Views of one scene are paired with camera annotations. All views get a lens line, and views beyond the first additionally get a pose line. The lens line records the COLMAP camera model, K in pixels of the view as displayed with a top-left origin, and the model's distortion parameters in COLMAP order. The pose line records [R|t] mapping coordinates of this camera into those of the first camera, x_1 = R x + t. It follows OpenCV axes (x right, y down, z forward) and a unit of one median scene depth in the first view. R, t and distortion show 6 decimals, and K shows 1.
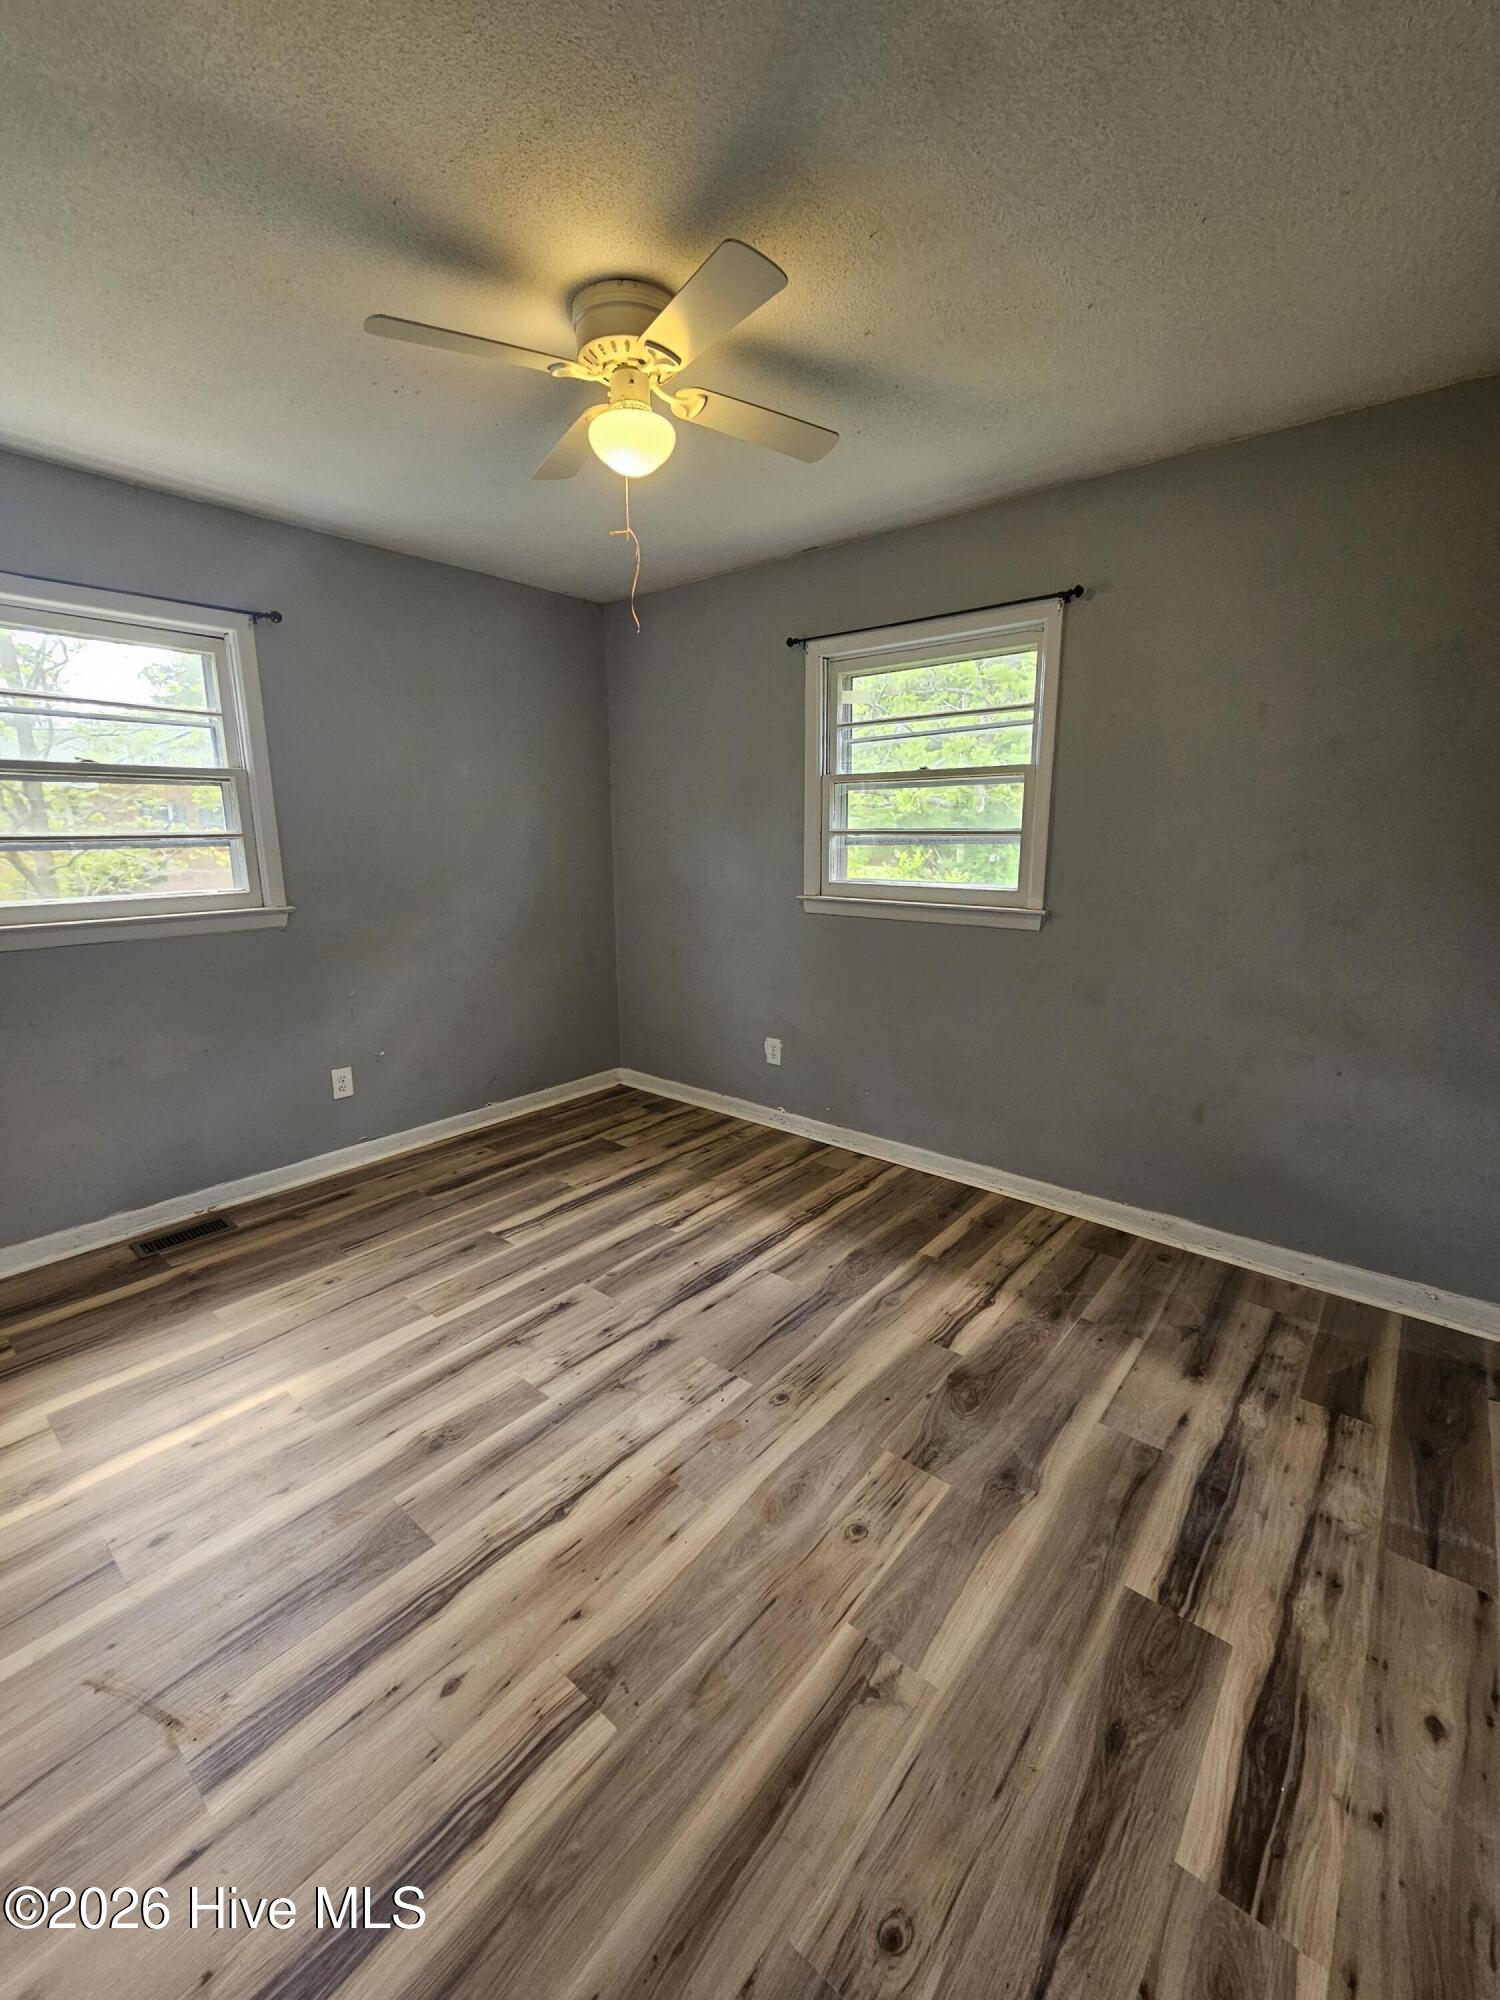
lens RADIAL K [[831.1, 0, 746.6], [0, 831.1, 1000.3], [0, 0, 1]] dist [0.000353, 0.000847]
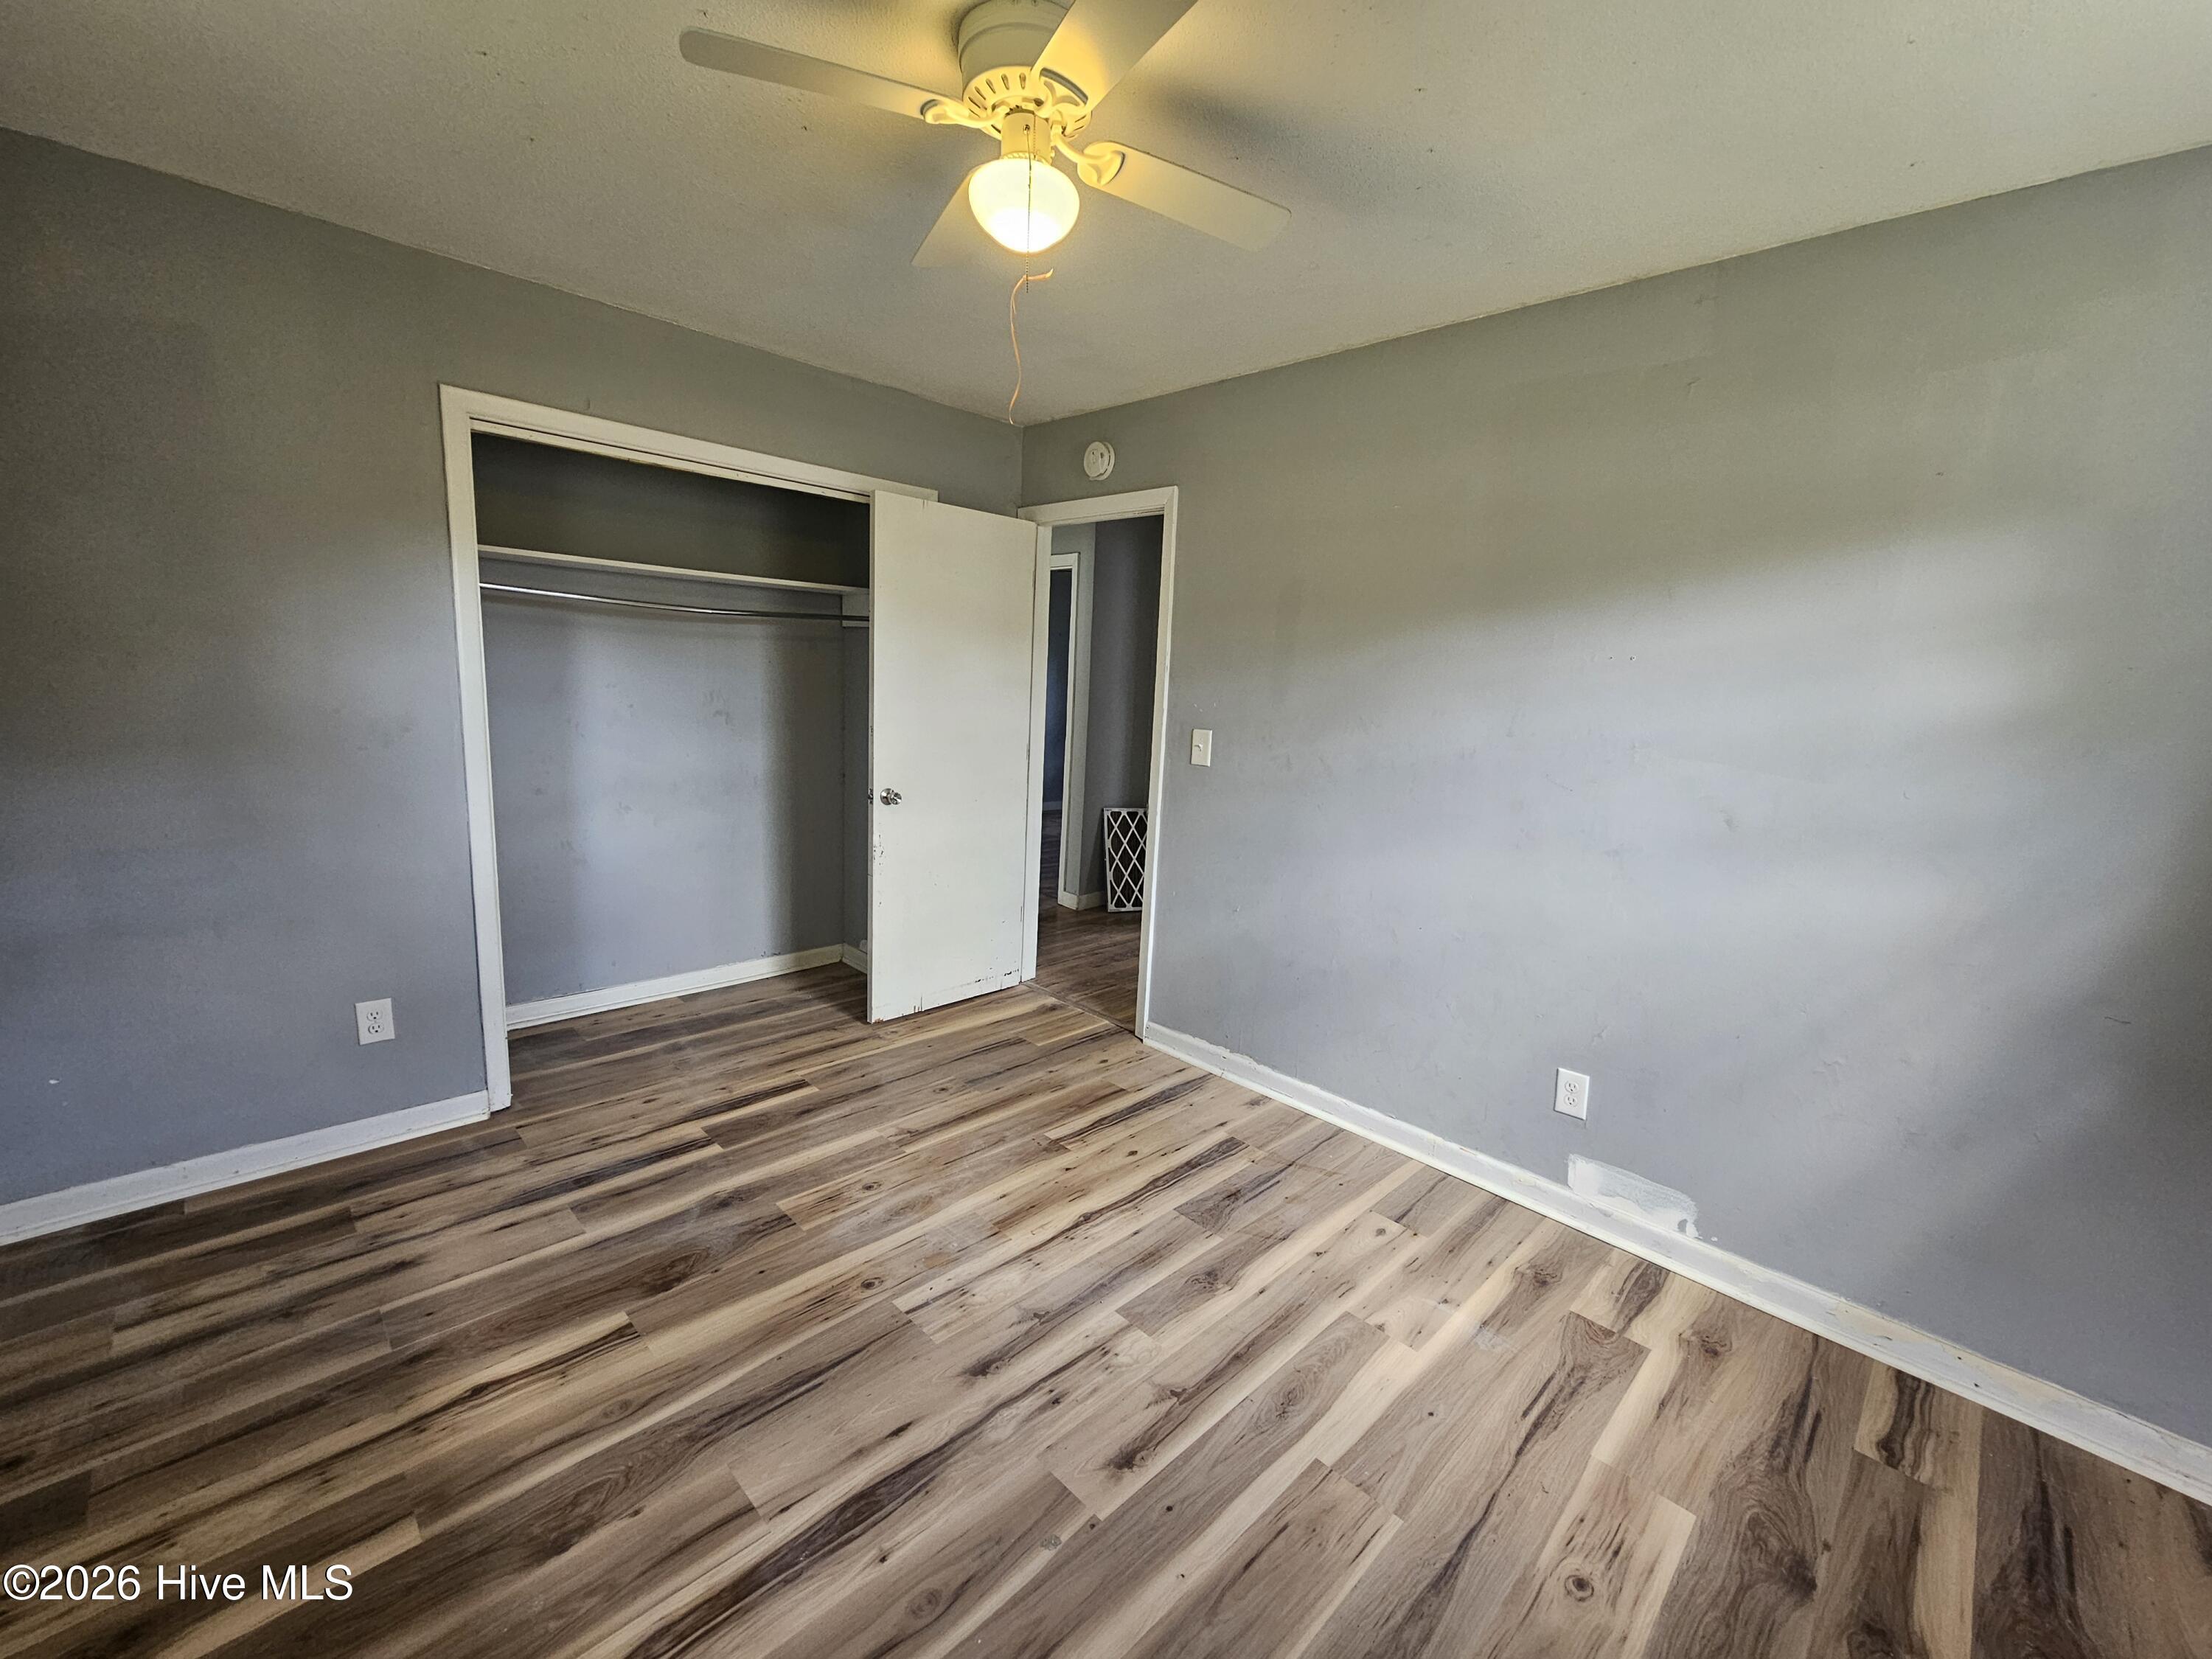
lens RADIAL K [[919.2, 0, 1107.6], [0, 919.2, 828.3], [0, 0, 1]] dist [0.000353, 0.000847]
pose [[-0.995111, -0.059399, 0.078910, -0.283156], [-0.026690, 0.930942, 0.364190, -0.394910], [-0.095093, 0.360303, -0.927976, 1.786186]]
